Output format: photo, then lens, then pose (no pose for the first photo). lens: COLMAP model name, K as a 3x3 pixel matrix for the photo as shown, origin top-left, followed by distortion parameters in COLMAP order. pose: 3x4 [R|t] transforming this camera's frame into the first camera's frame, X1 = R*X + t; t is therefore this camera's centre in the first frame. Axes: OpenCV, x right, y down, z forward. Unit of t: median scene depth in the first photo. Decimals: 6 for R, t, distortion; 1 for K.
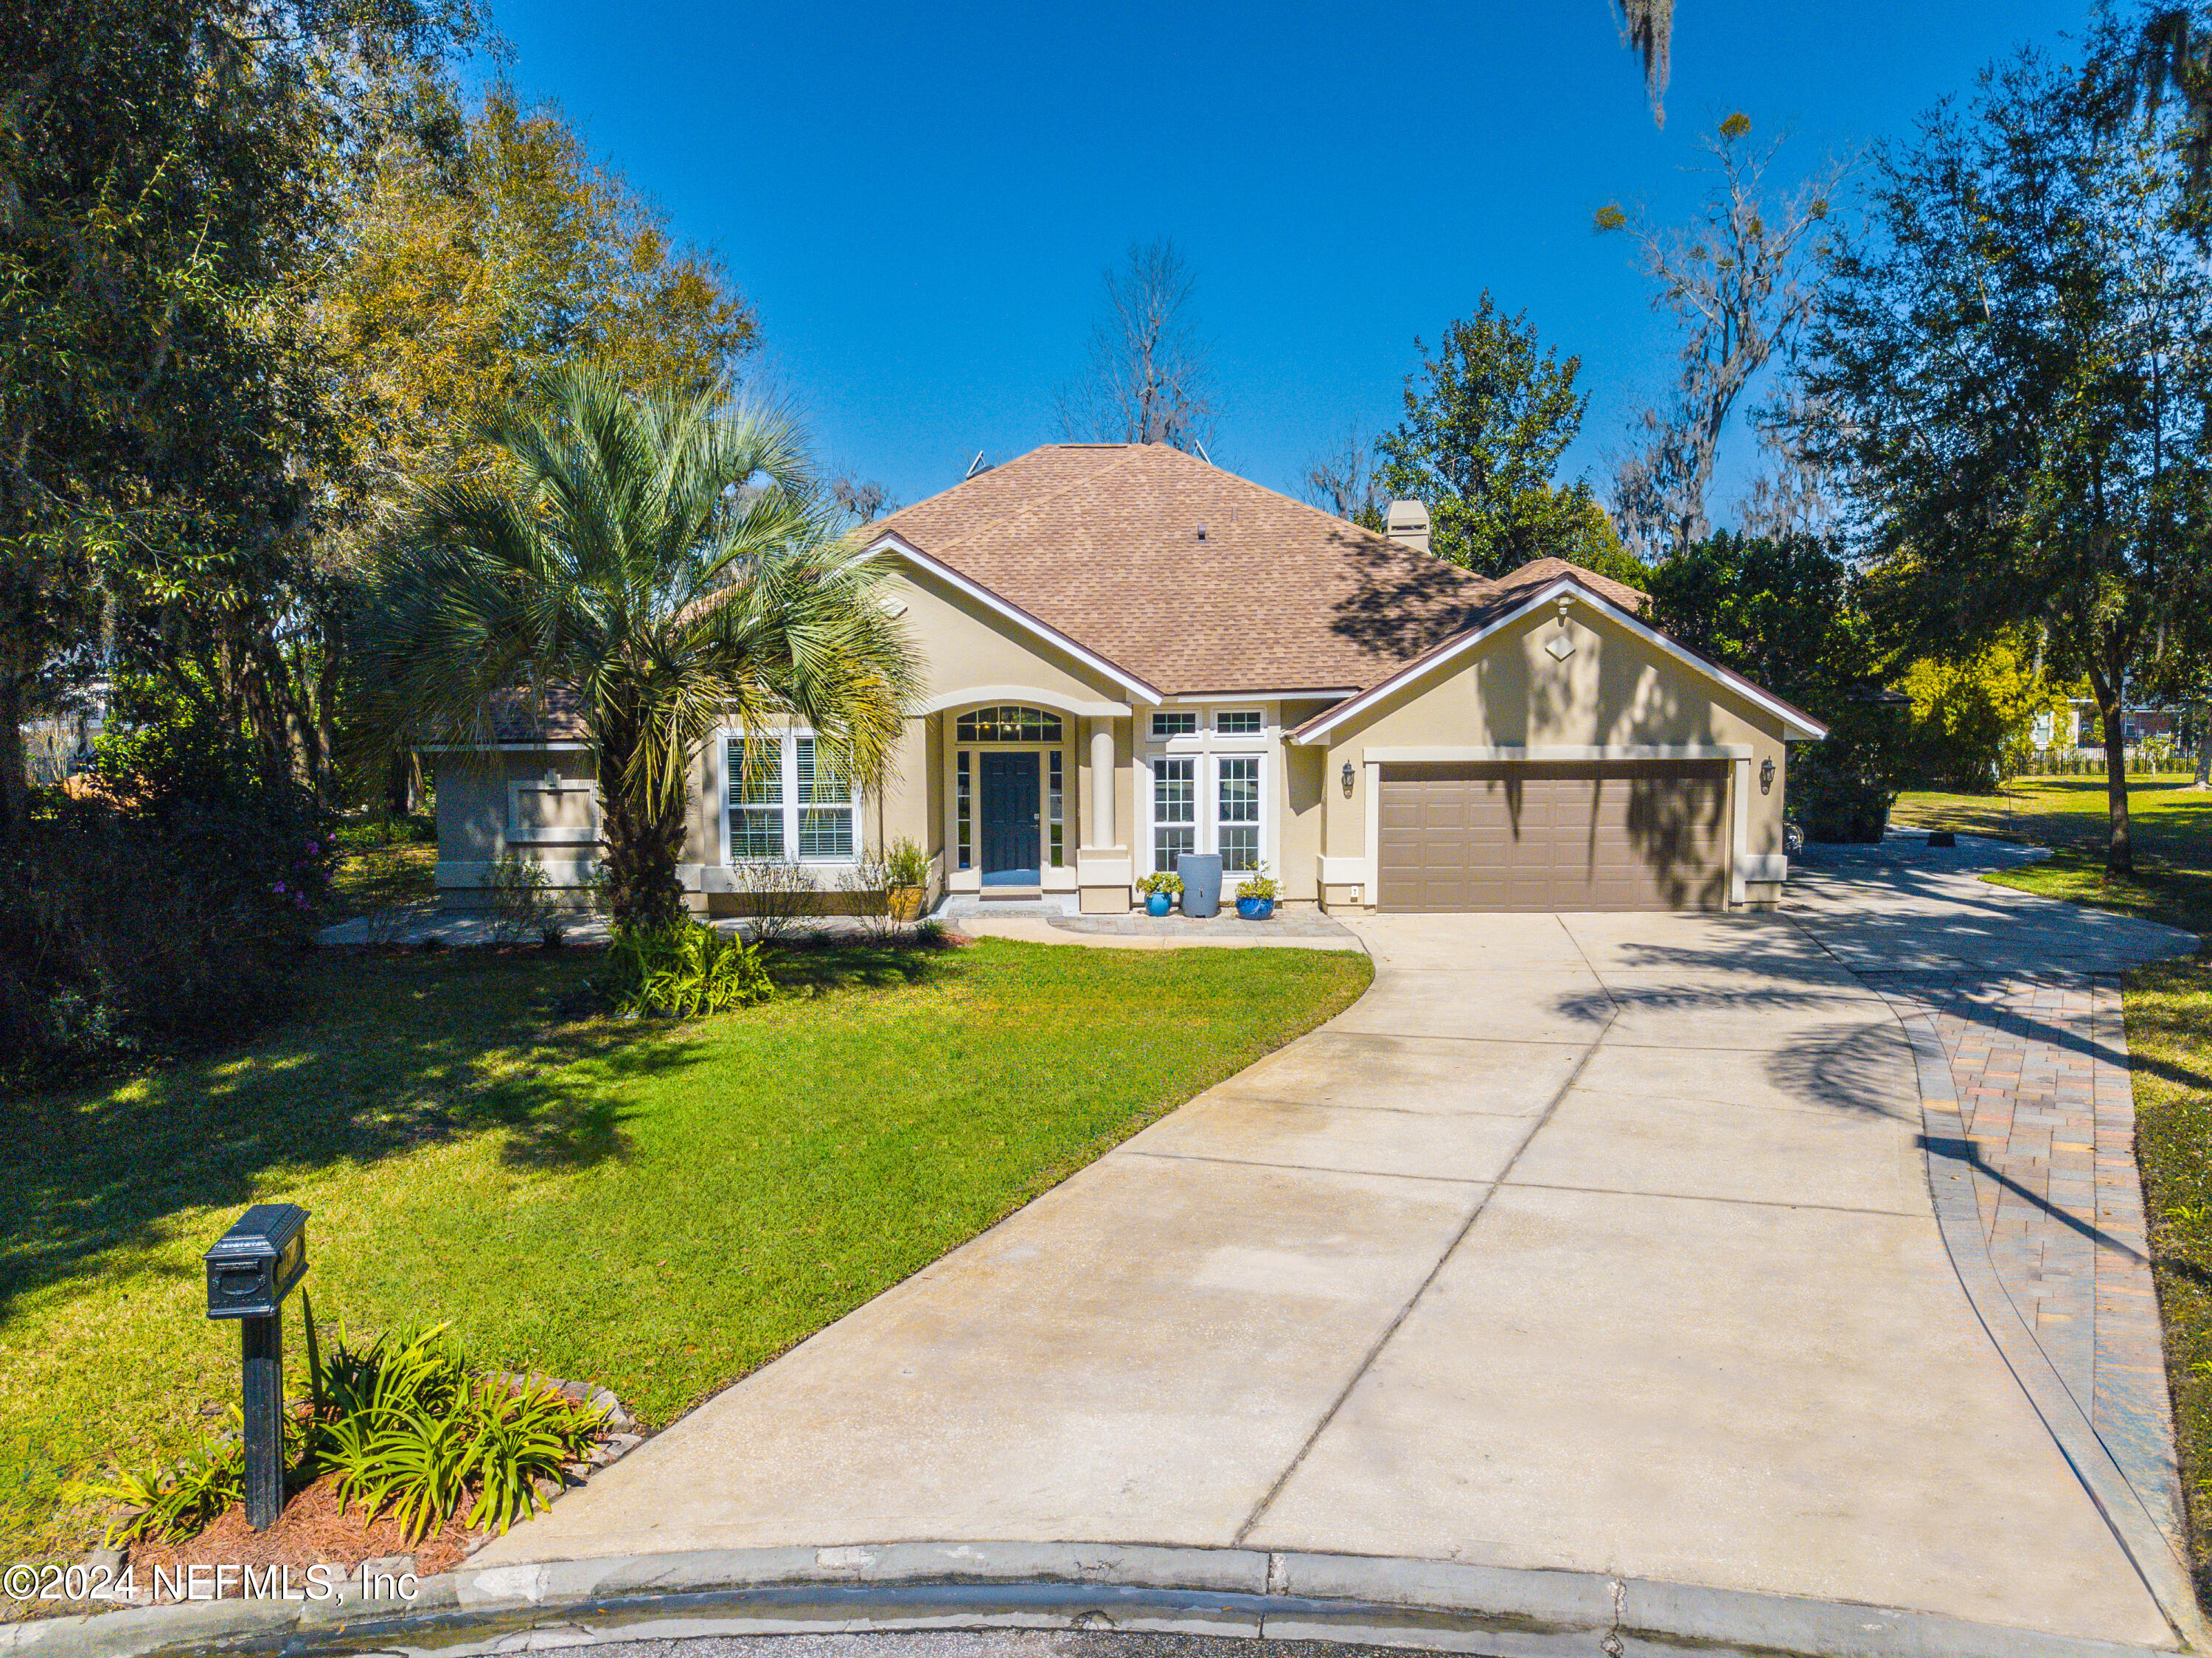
lens RADIAL K [[1696.9, 0, 1106.0], [0, 1696.9, 829.0], [0, 0, 1]] dist [0.005789, -0.004479]
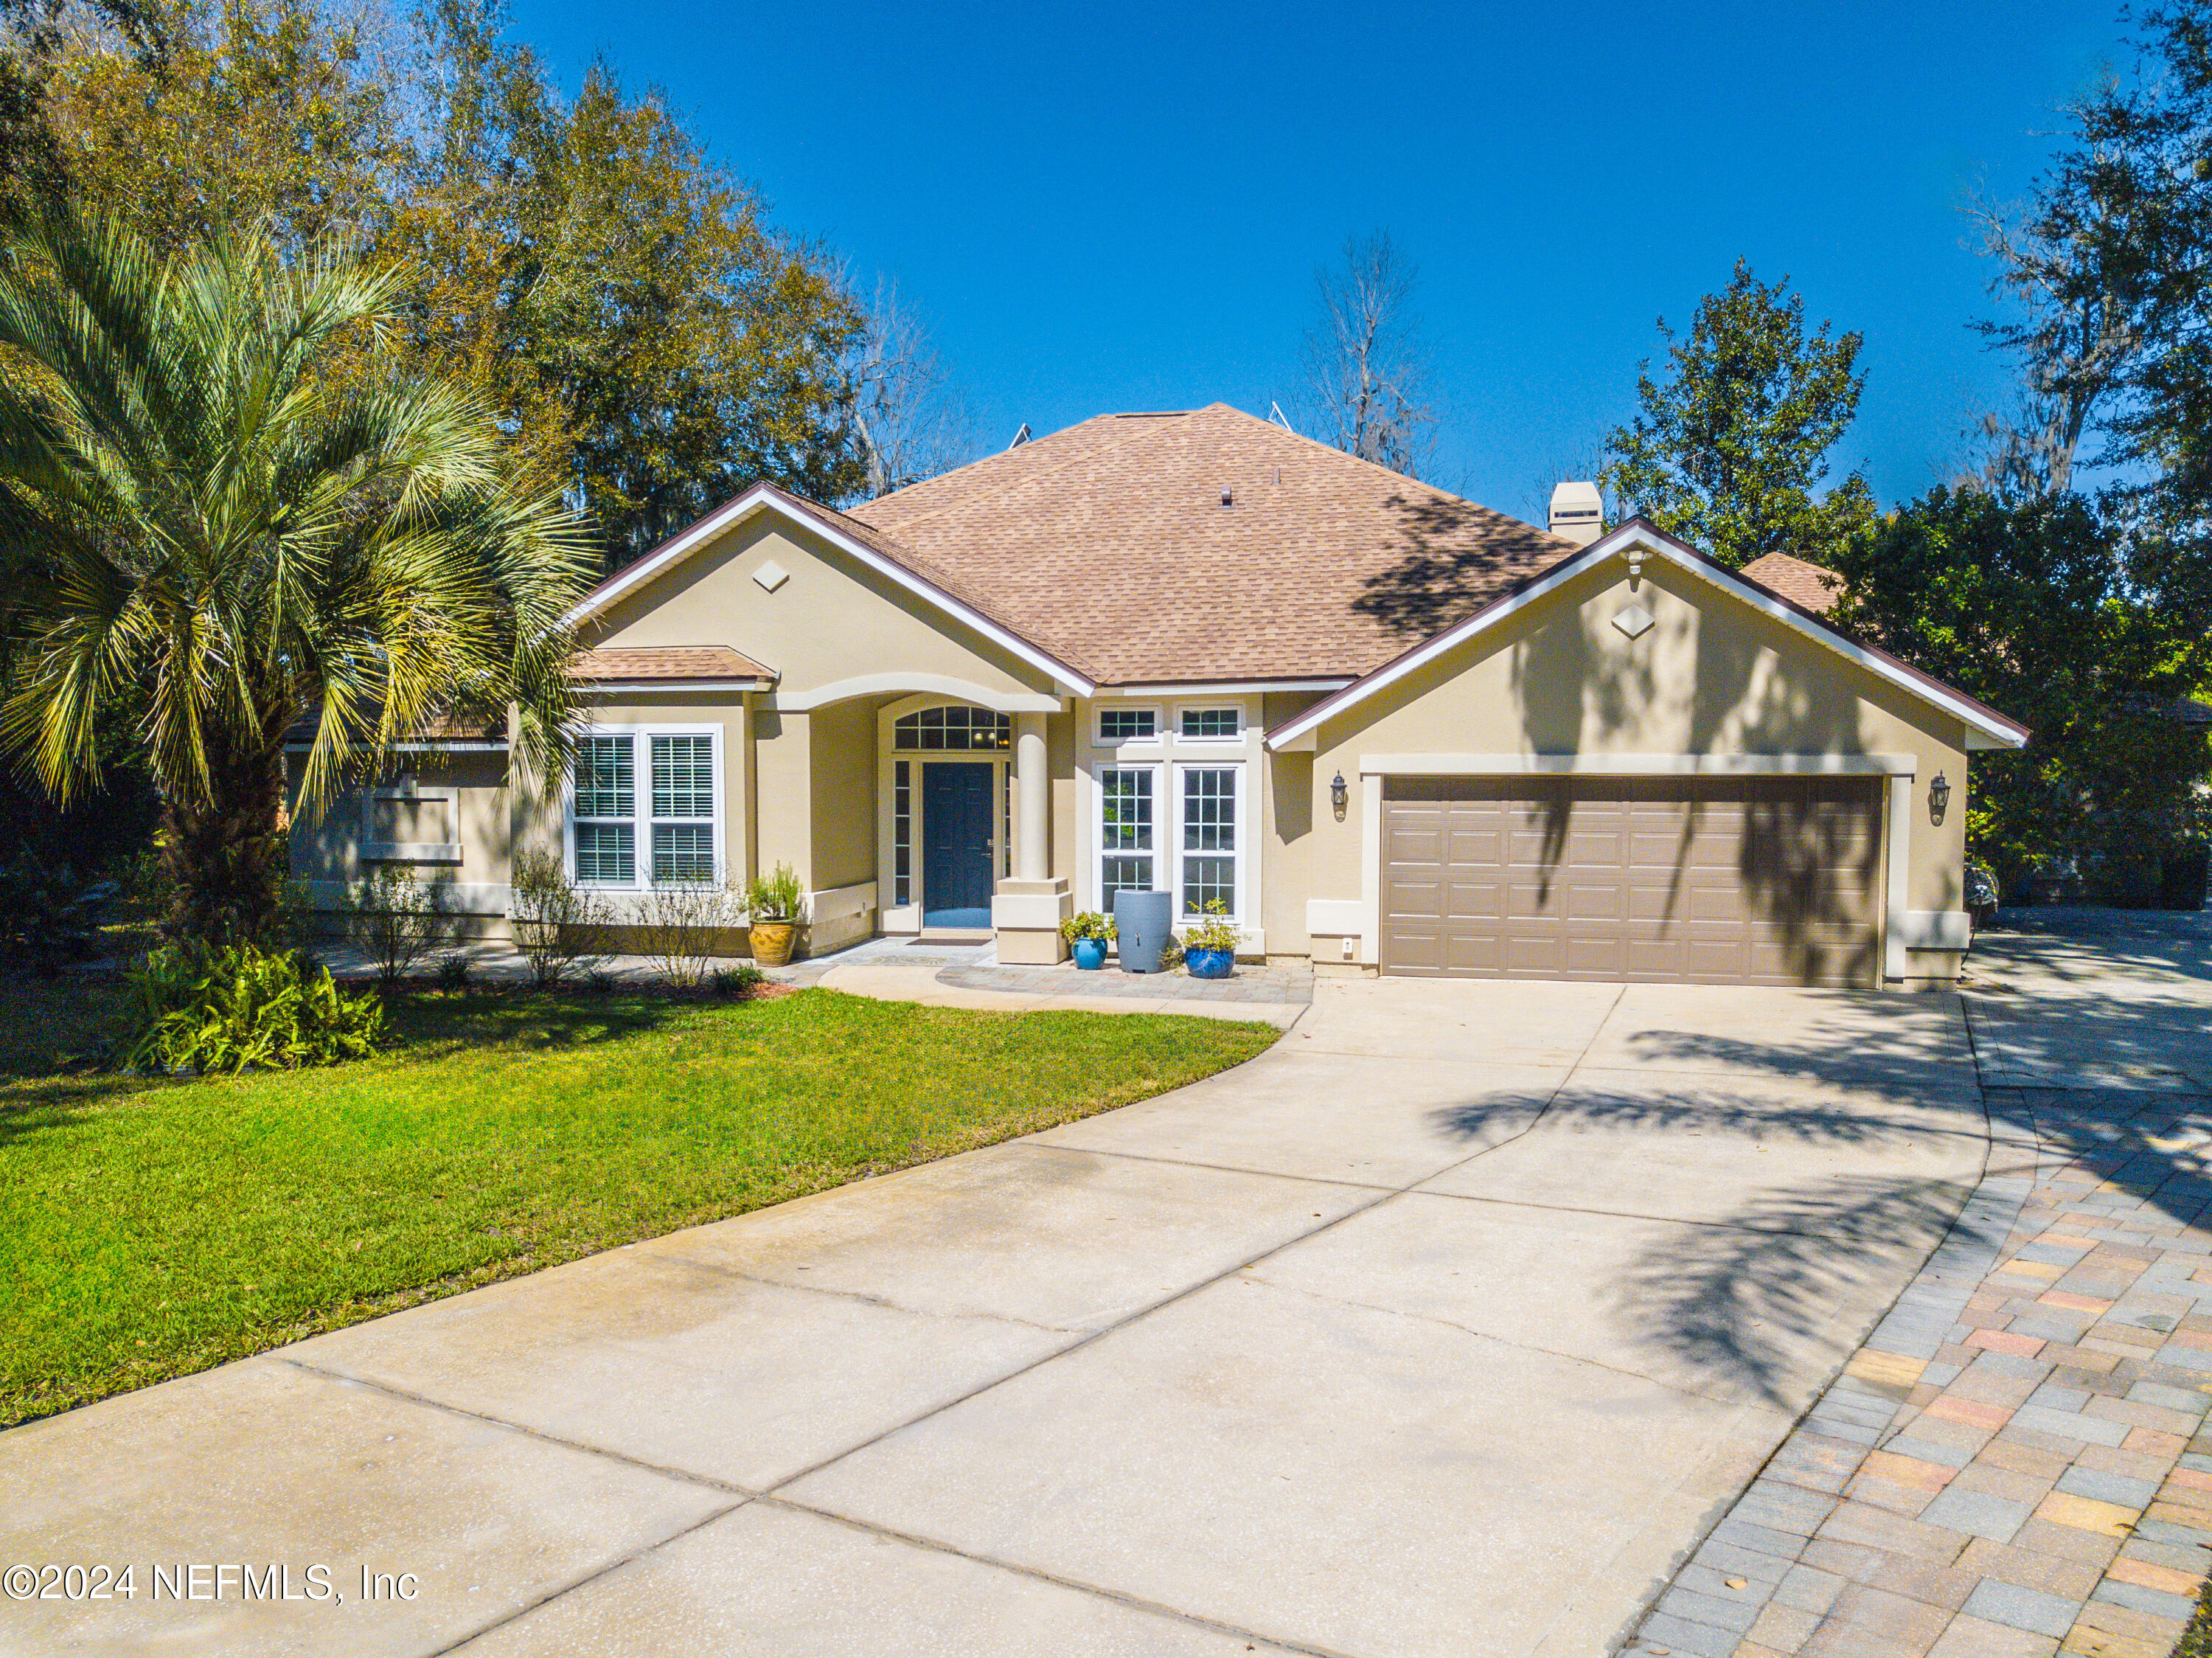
lens RADIAL K [[1696.9, 0, 1106.0], [0, 1696.9, 829.0], [0, 0, 1]] dist [0.005789, -0.004479]
pose [[0.979320, 0.016507, -0.201641, 0.189170], [-0.023710, 0.999162, -0.033361, 0.012578], [0.200922, 0.037452, 0.978891, 0.234677]]
